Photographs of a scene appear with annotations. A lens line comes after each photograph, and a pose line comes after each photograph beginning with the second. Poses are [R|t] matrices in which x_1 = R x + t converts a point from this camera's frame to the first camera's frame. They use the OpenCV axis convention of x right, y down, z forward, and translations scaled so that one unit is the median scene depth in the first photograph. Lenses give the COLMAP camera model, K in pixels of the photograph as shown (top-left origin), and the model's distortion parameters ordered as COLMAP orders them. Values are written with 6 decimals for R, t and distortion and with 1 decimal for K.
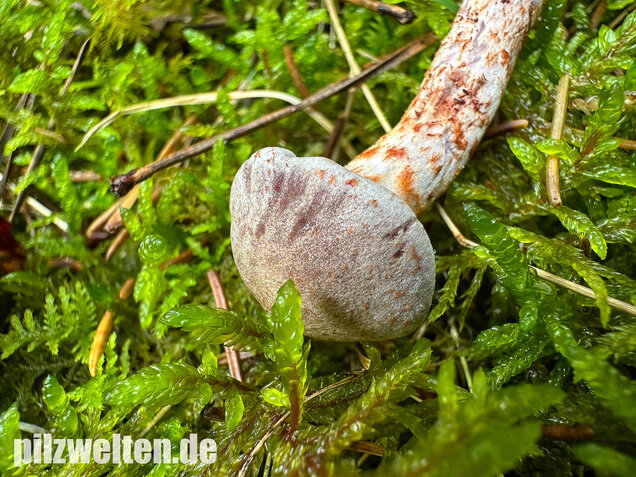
lens RADIAL K [[462.7, 0, 307.4], [0, 462.7, 243.3], [0, 0, 1]] dist [-0.011169, -0.004696]
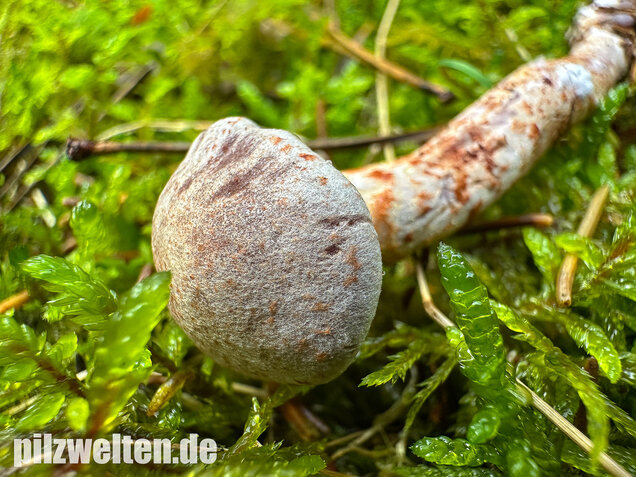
lens RADIAL K [[464.7, 0, 298.9], [0, 464.7, 238.2], [0, 0, 1]] dist [-0.018751, -0.002574]
pose [[0.944833, 0.307323, -0.113329, 0.165003], [-0.326630, 0.909941, -0.255577, 0.159828], [0.024578, 0.278494, 0.960123, 0.193363]]
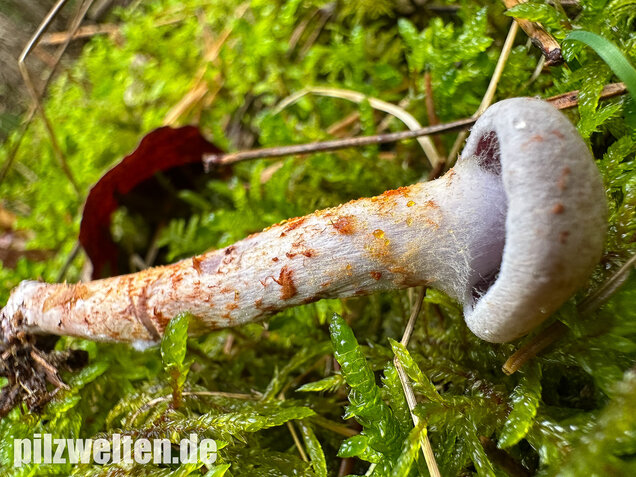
lens RADIAL K [[444.4, 0, 317.0], [0, 444.4, 237.7], [0, 0, 1]] dist [-0.007378, -0.002611]
pose [[0.744226, 0.422094, -0.517653, 0.576385], [-0.329025, 0.906135, 0.265825, -0.384024], [0.581267, -0.027513, 0.813248, 0.133233]]
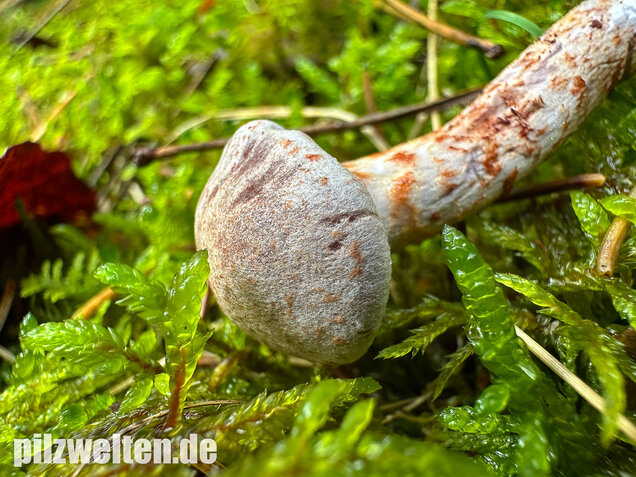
lens RADIAL K [[462.6, 0, 302.0], [0, 462.6, 239.9], [0, 0, 1]] dist [-0.036739, 0.007912]
pose [[0.925556, 0.243659, -0.289785, 0.275734], [-0.282874, 0.953769, -0.101528, 0.082511], [0.251650, 0.175942, 0.951692, 0.150883]]
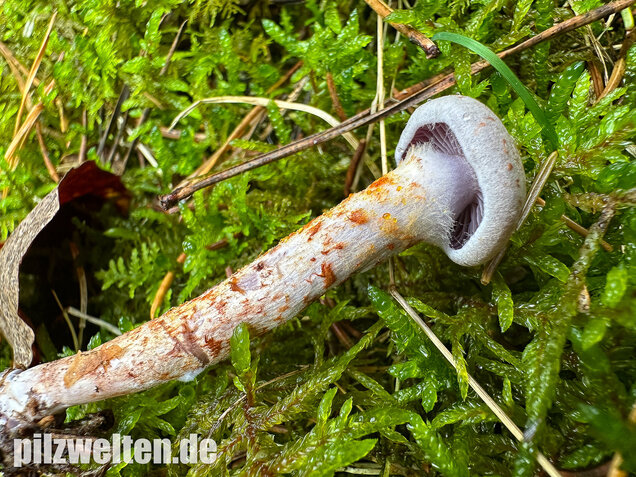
lens RADIAL K [[465.1, 0, 314.7], [0, 465.1, 239.8], [0, 0, 1]] dist [-0.009480, -0.006080]
pose [[0.959718, 0.177585, -0.217726, 0.340506], [-0.124746, 0.963679, 0.236139, -0.401807], [0.251753, -0.199467, 0.947013, -0.250220]]
